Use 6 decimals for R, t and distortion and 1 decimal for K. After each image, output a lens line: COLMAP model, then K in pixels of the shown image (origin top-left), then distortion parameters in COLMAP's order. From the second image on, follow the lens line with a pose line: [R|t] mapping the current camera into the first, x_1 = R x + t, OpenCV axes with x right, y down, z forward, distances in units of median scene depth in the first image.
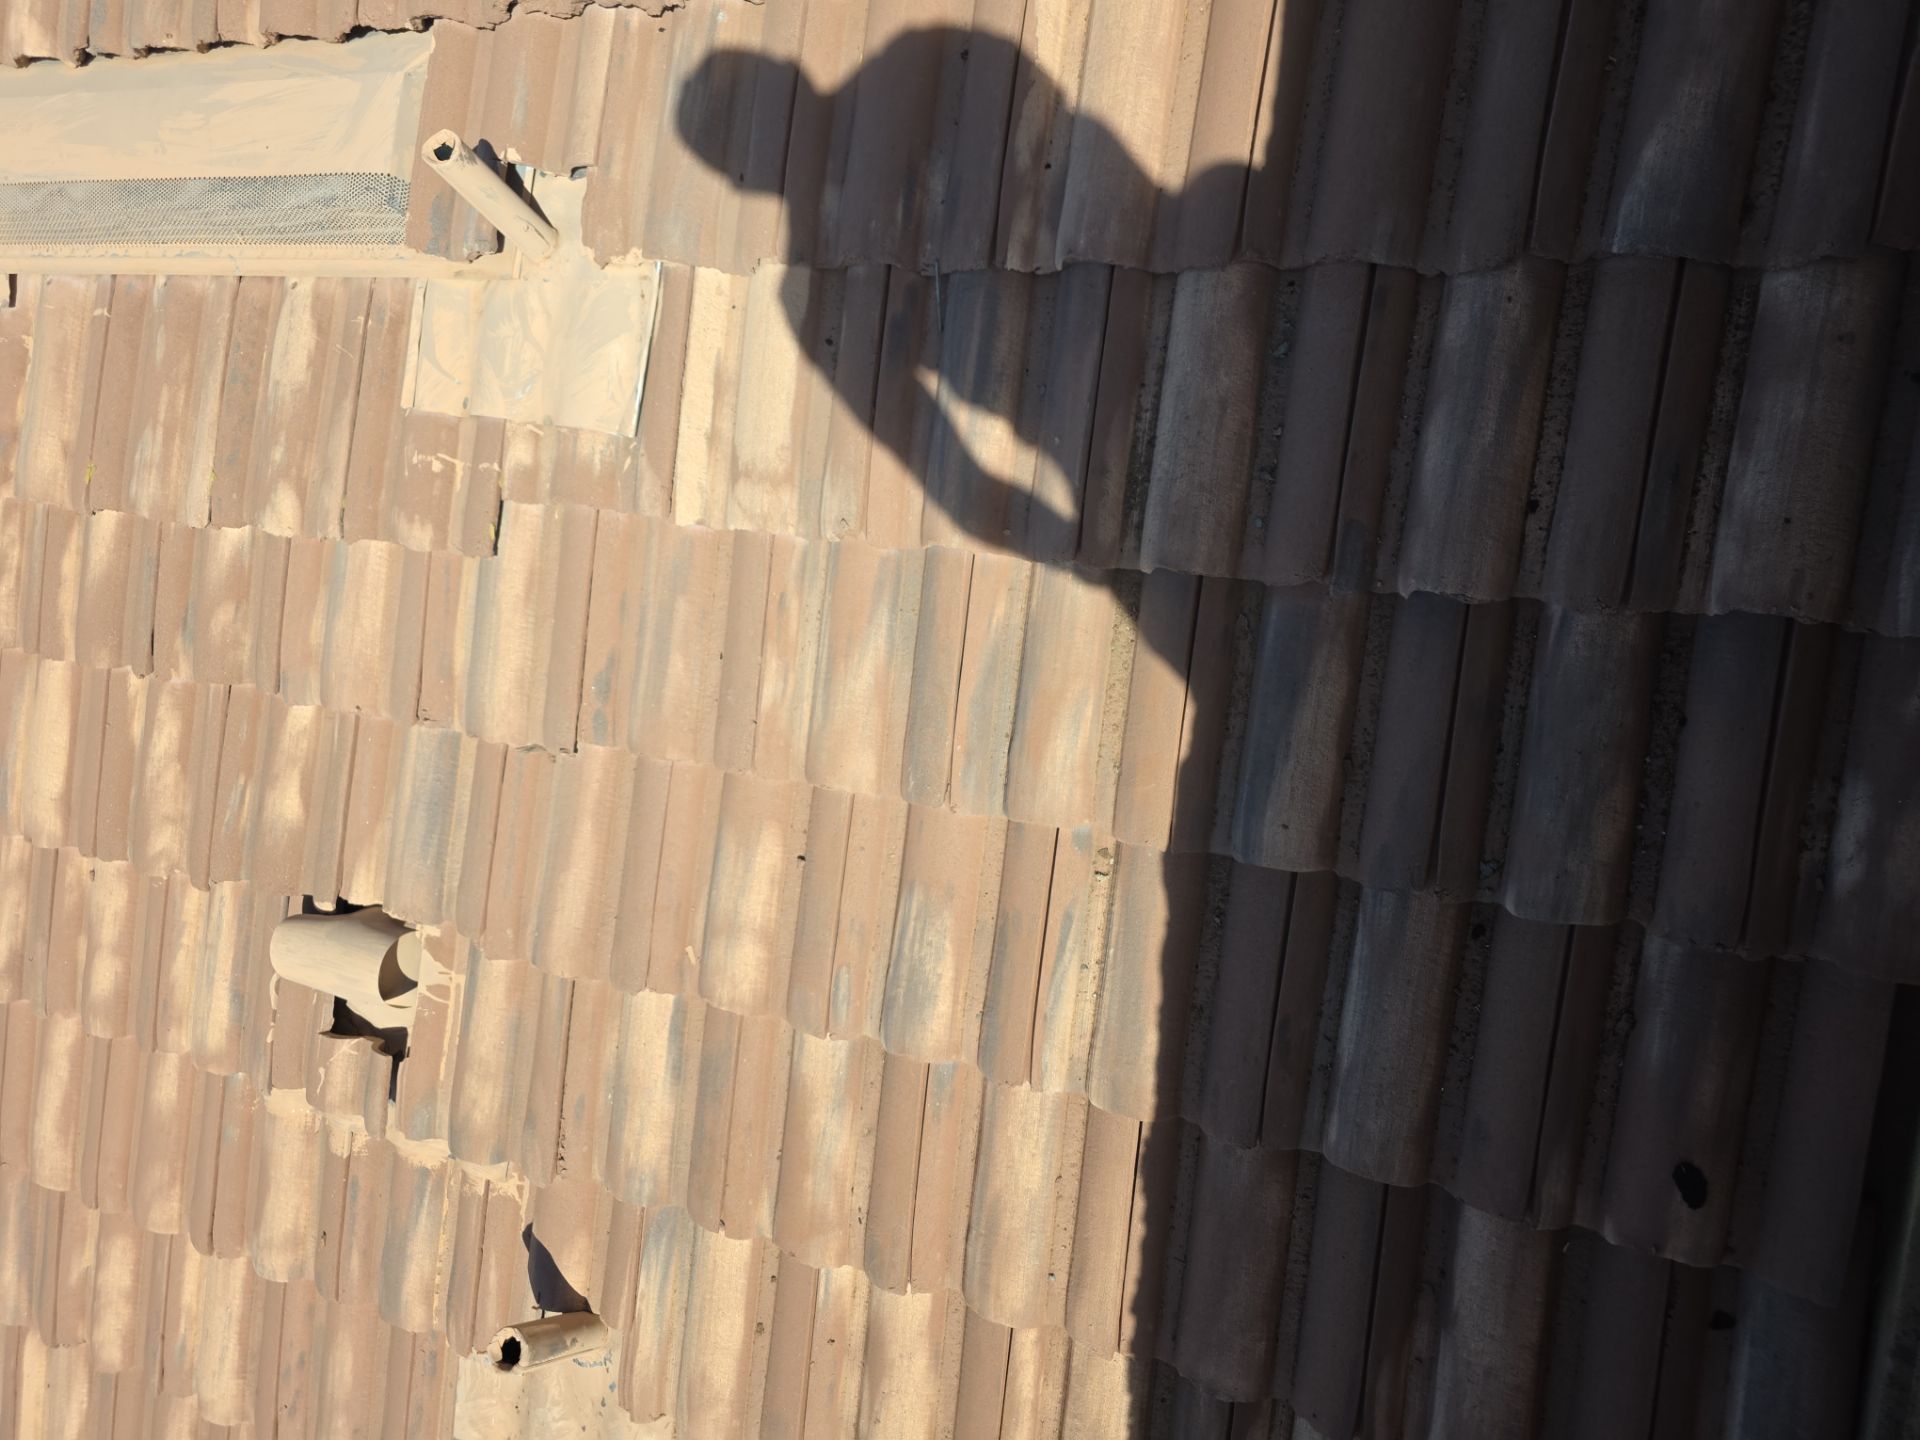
lens RADIAL K [[1197.7, 0, 909.6], [0, 1197.7, 723.8], [0, 0, 1]] dist [0.000719, -0.024001]
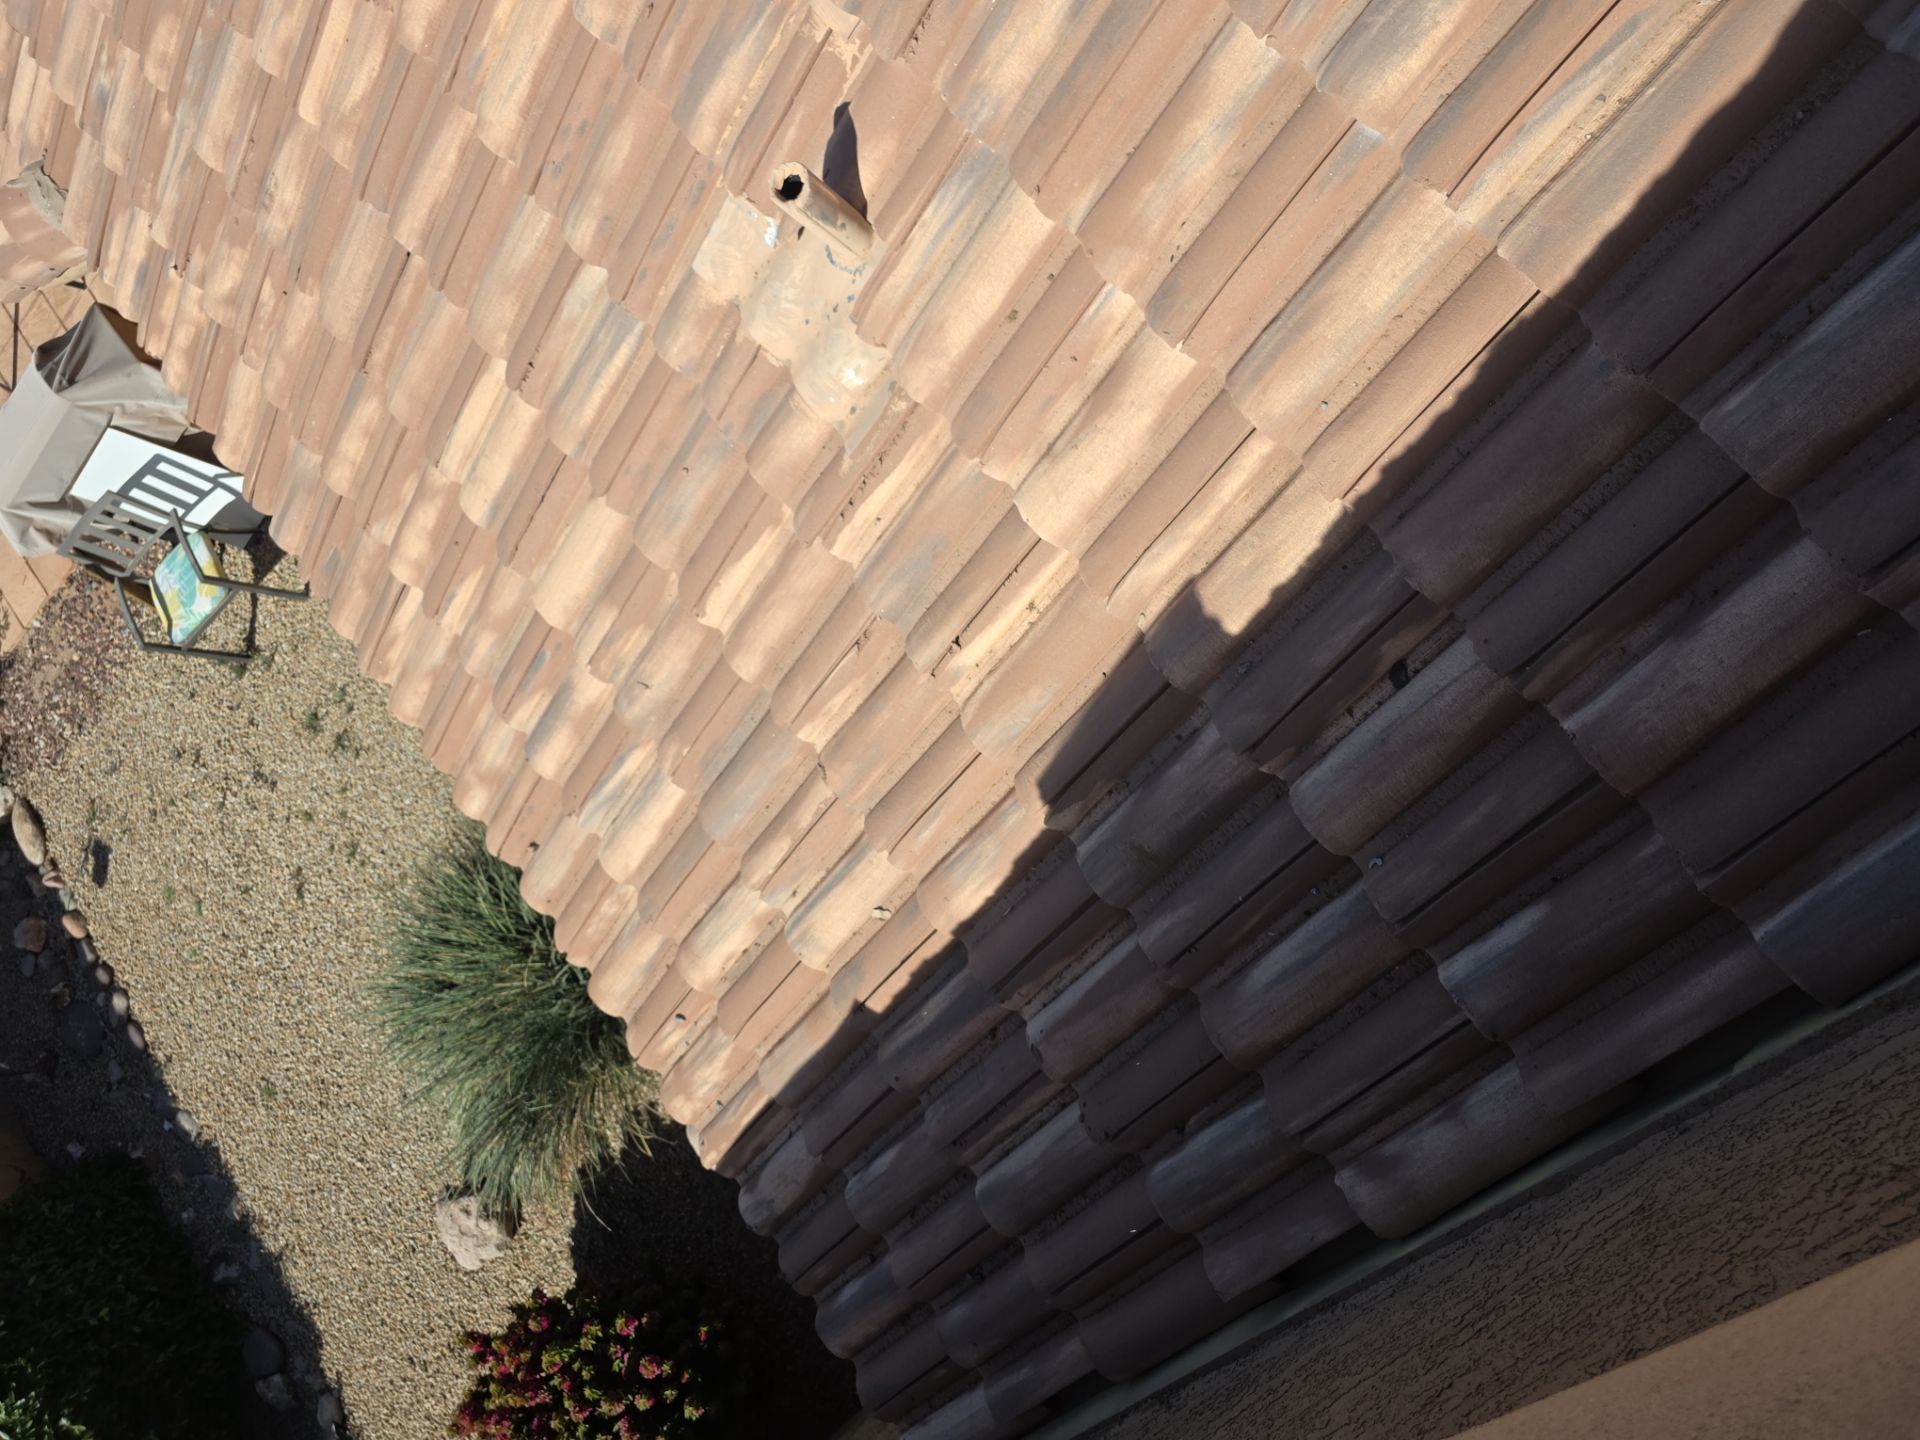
lens RADIAL K [[1197.7, 0, 909.6], [0, 1197.7, 723.8], [0, 0, 1]] dist [0.000719, -0.024001]
pose [[0.844871, 0.534815, 0.012900, -0.033412], [-0.465031, 0.722283, 0.511911, 0.307338], [0.264460, -0.438497, 0.858942, -0.002096]]
